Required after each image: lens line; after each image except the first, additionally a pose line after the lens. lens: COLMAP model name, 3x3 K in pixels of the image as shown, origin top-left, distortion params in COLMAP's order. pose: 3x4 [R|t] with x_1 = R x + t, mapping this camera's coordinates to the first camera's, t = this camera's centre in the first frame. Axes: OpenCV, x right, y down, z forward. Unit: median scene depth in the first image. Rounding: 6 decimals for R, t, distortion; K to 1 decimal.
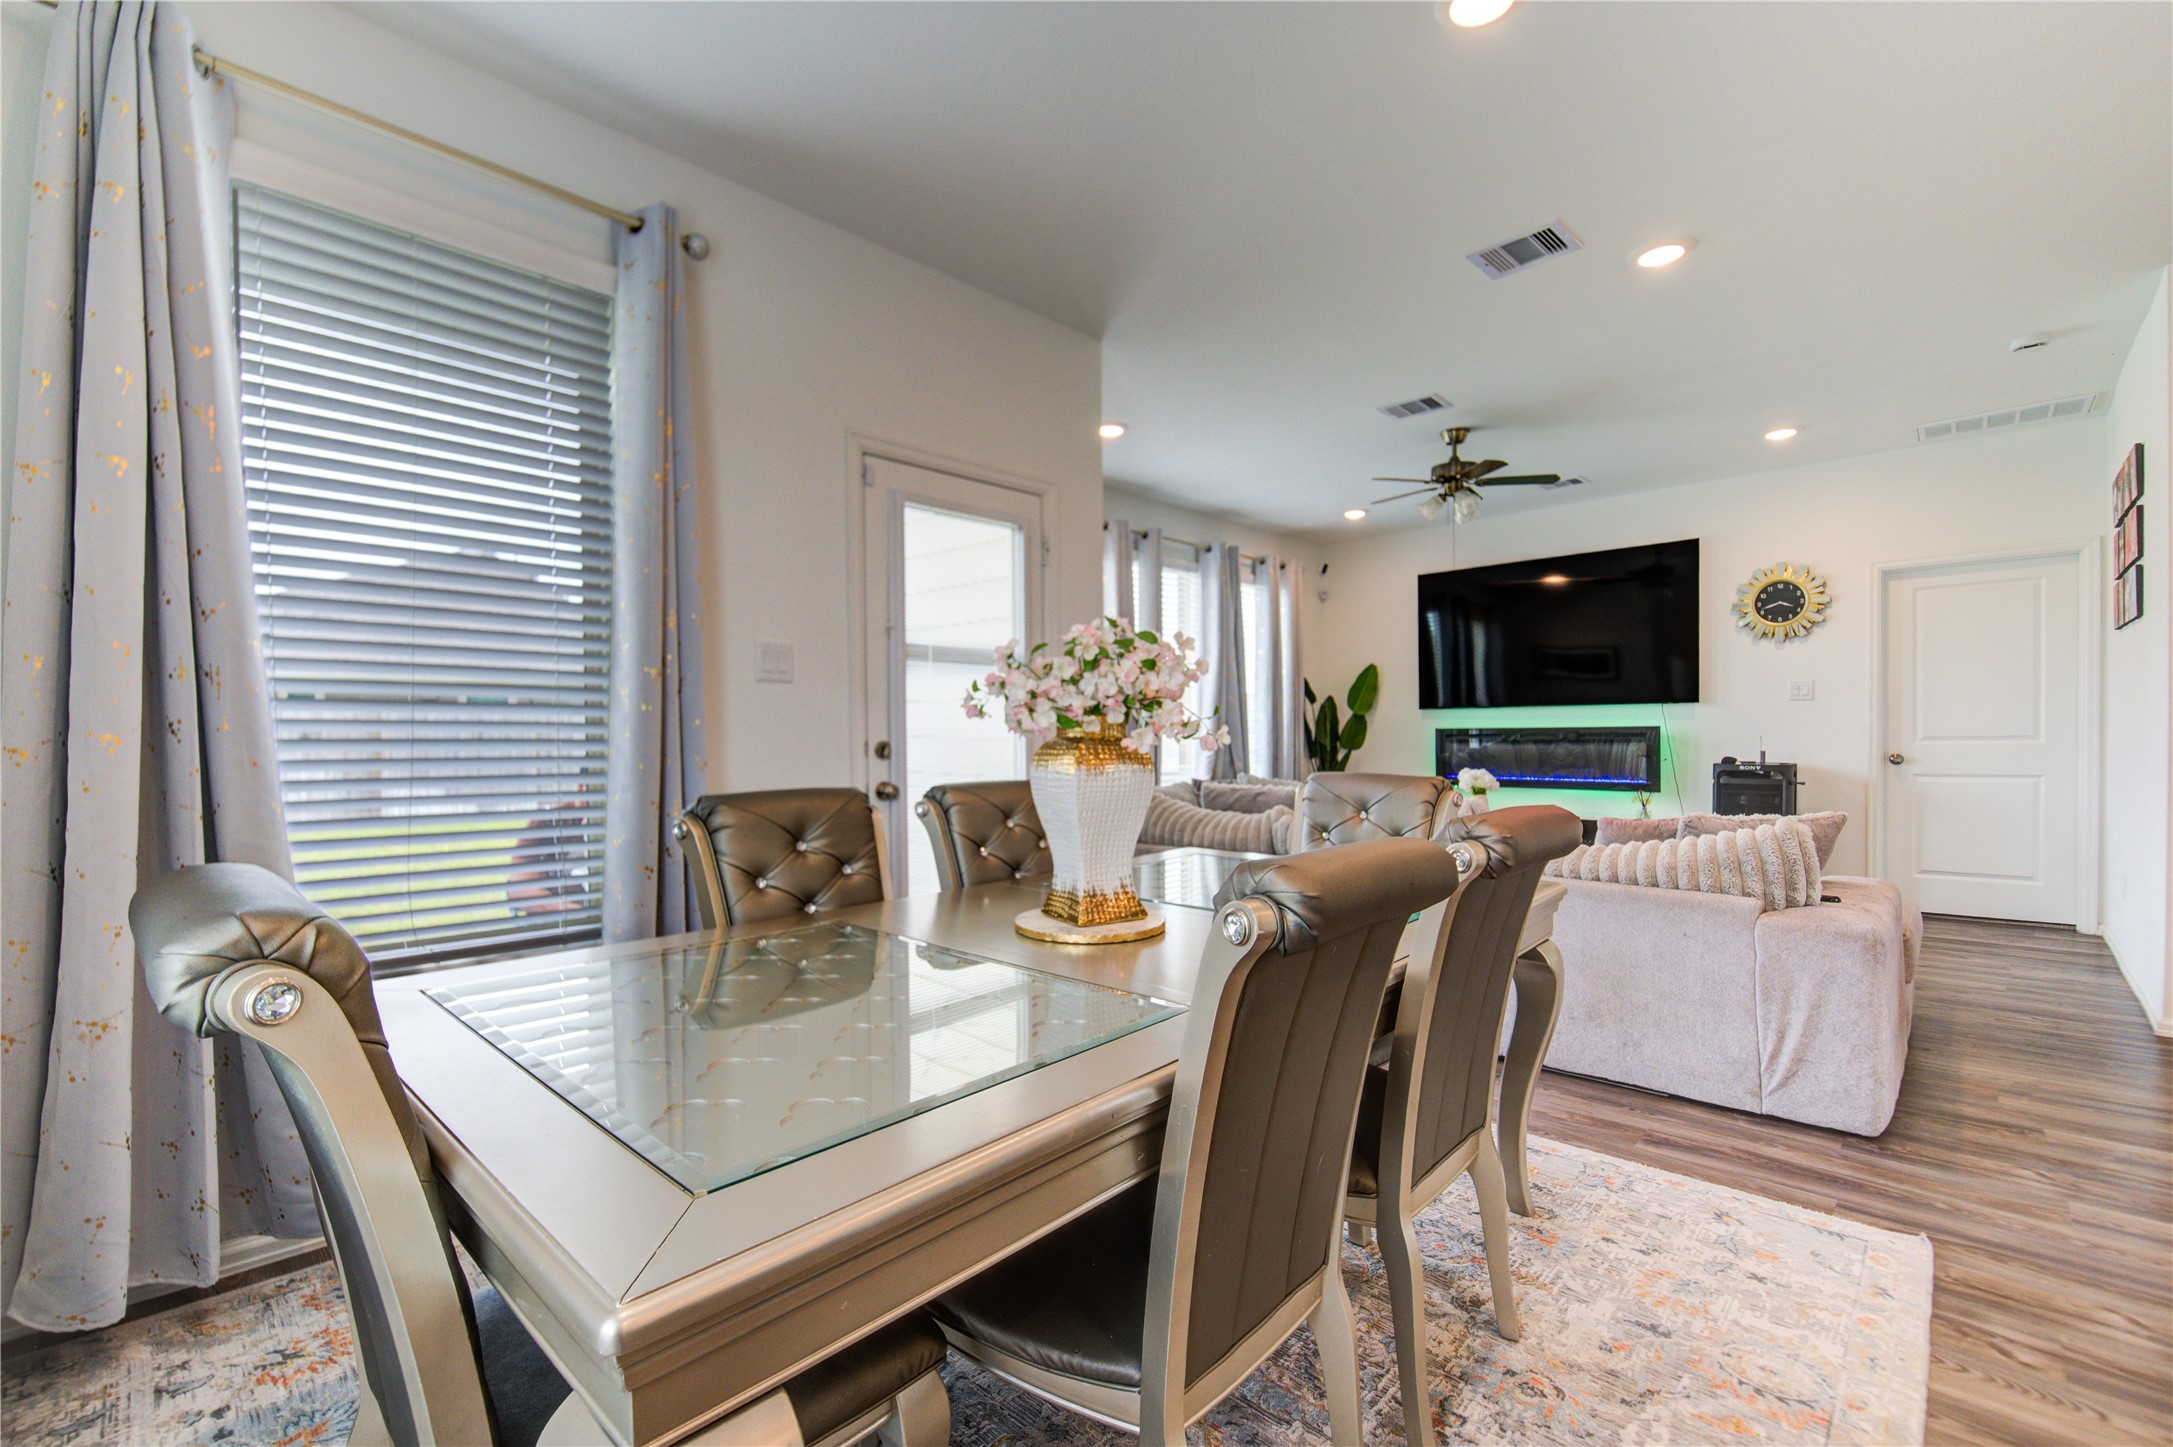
lens RADIAL K [[924.2, 0, 1059.4], [0, 924.2, 747.8], [0, 0, 1]] dist [-0.002889, -0.001099]
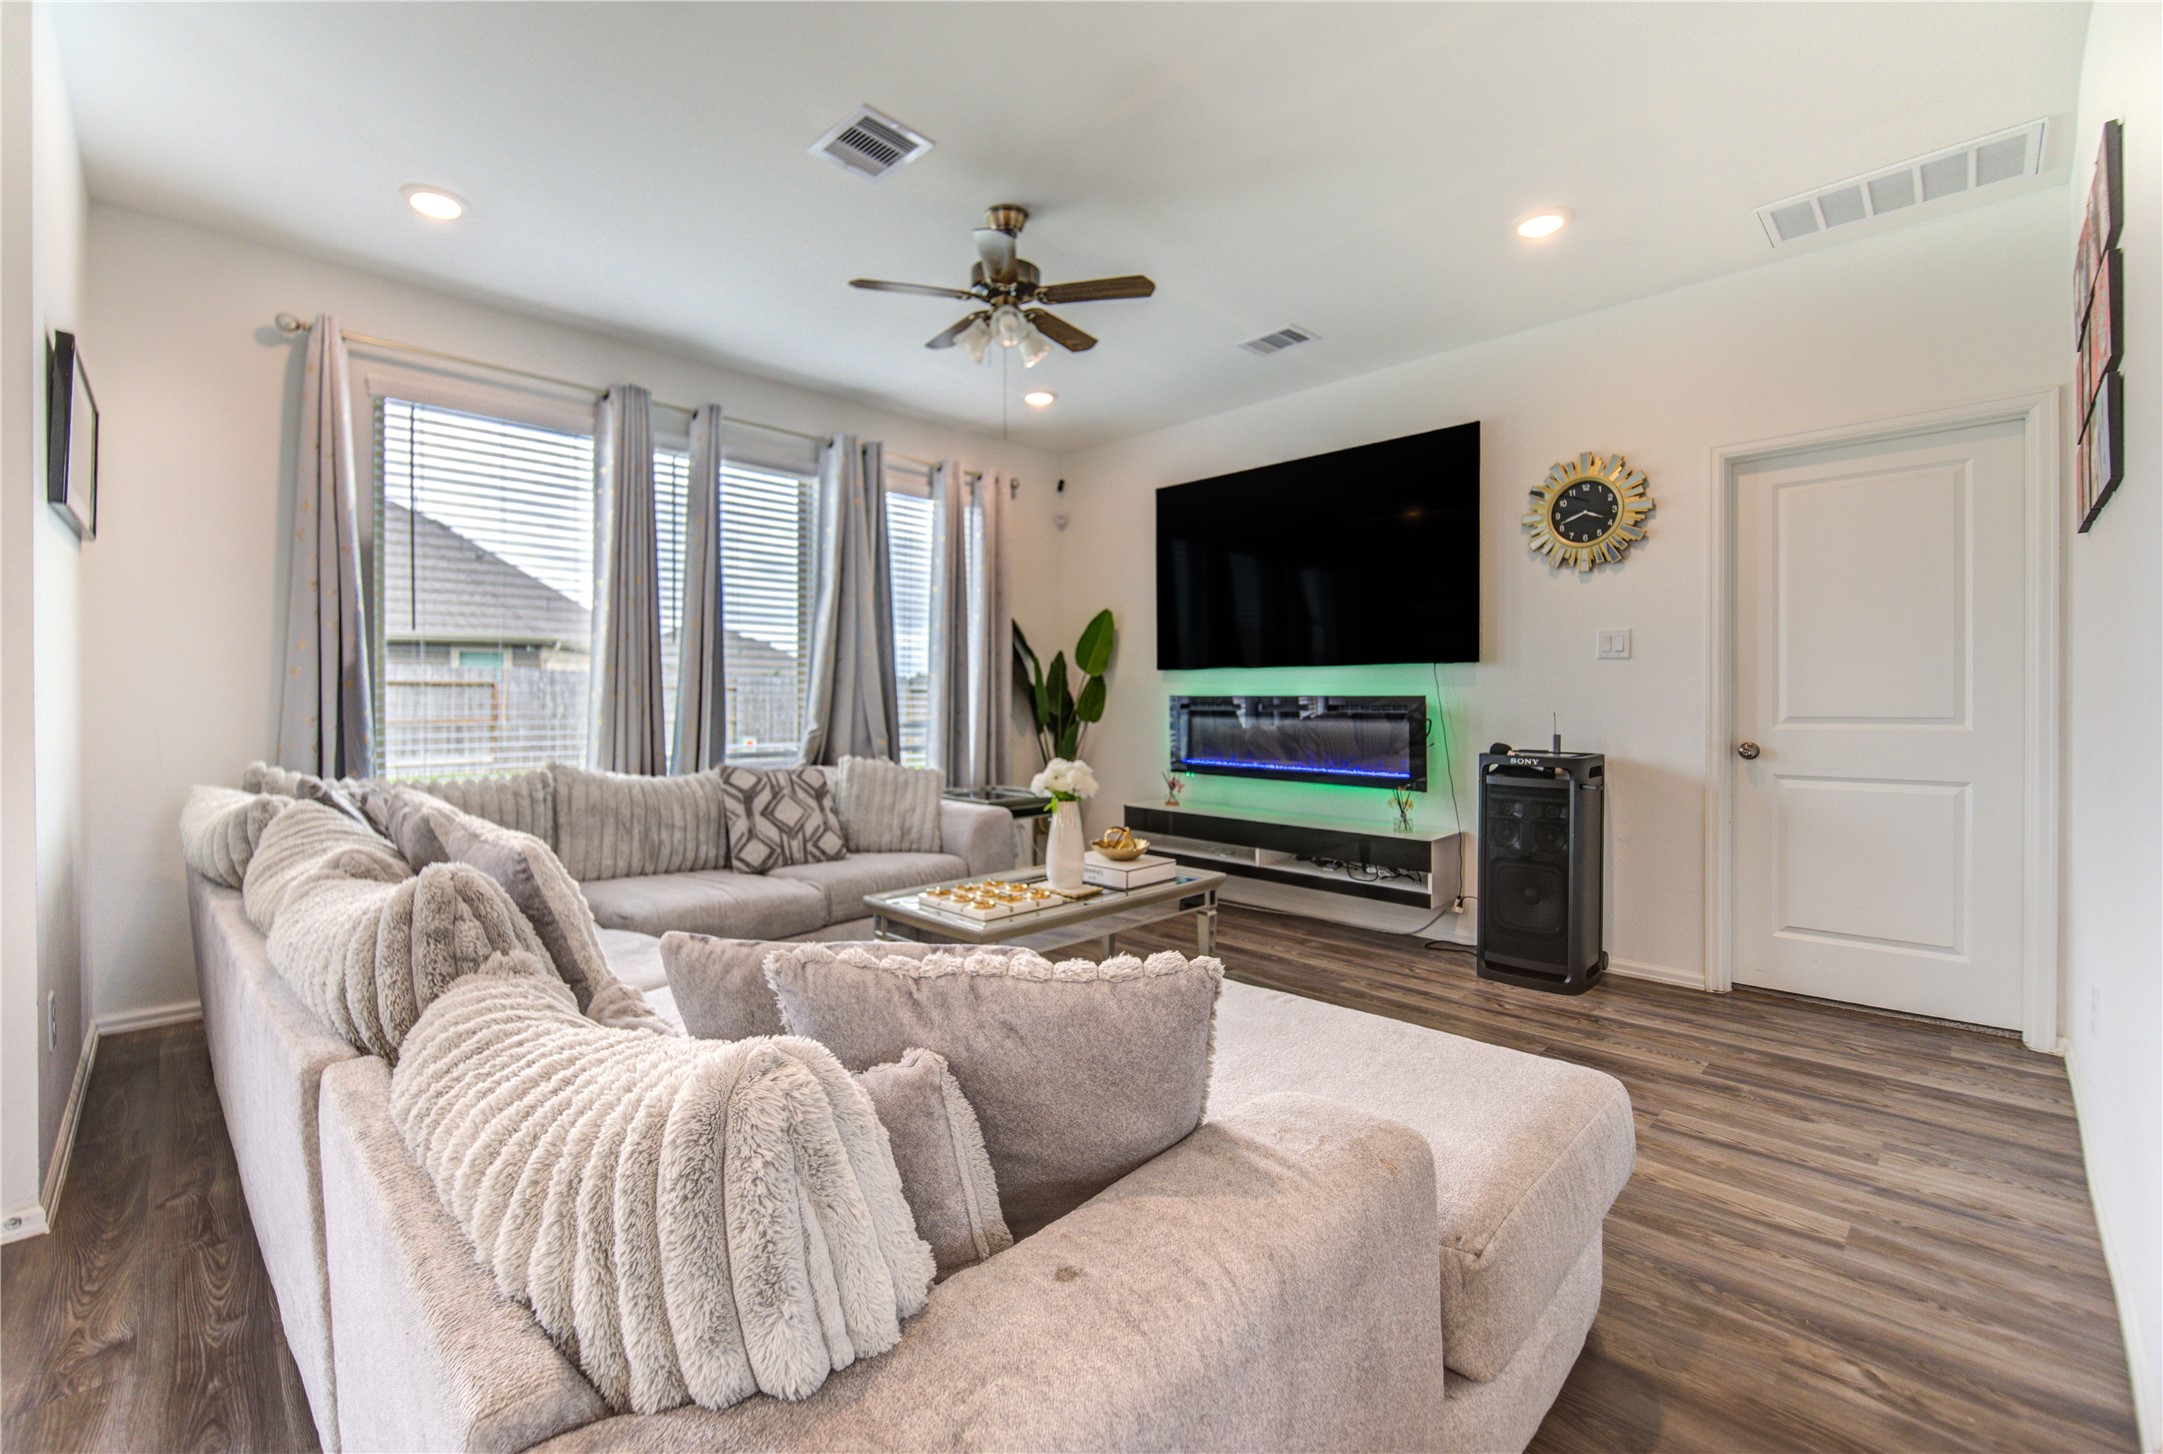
lens RADIAL K [[911.1, 0, 1055.7], [0, 911.1, 703.4], [0, 0, 1]] dist [0.000136, -0.004288]
pose [[0.999888, 0.012319, -0.008476, 0.405065], [-0.012390, 0.999888, -0.008383, -0.009172], [0.008372, 0.008487, 0.999929, 0.338886]]
